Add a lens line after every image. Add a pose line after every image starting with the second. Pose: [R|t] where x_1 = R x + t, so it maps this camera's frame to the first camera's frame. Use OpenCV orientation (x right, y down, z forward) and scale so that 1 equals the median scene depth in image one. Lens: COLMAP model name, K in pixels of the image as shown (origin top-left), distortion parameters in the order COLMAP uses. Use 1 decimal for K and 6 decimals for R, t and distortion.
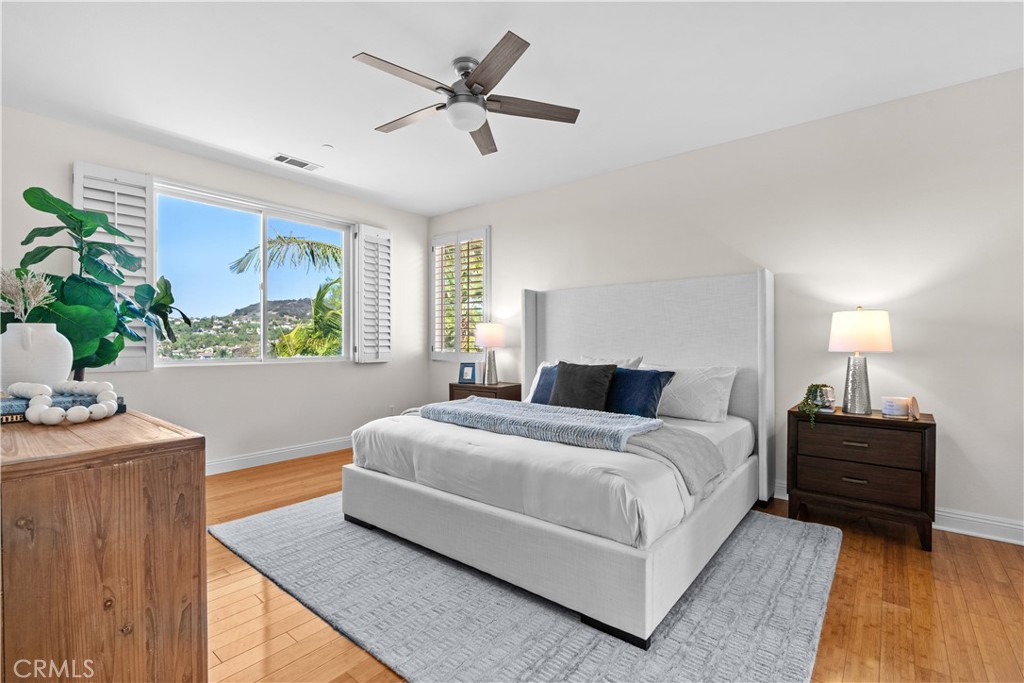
lens RADIAL K [[463.6, 0, 510.4], [0, 463.6, 341.3], [0, 0, 1]] dist [-0.002032, 0.000710]
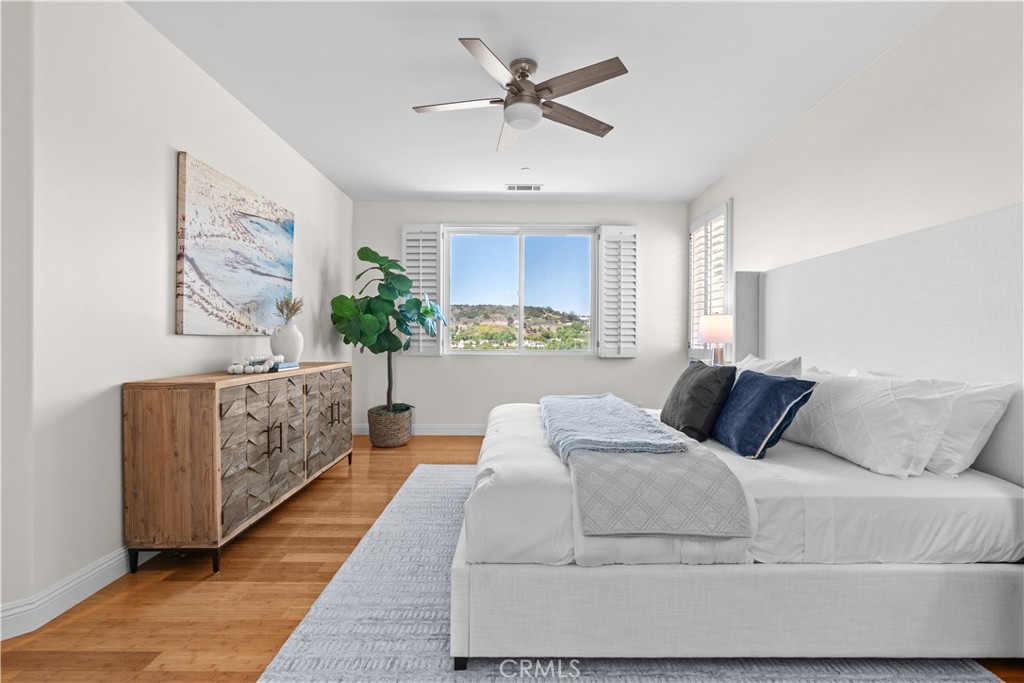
lens RADIAL K [[463.6, 0, 510.4], [0, 463.6, 341.3], [0, 0, 1]] dist [-0.002032, 0.000710]
pose [[0.633353, 0.007695, -0.773825, 0.459781], [-0.004905, 0.999970, 0.005929, 0.006118], [0.773848, 0.000040, 0.633372, 0.218144]]
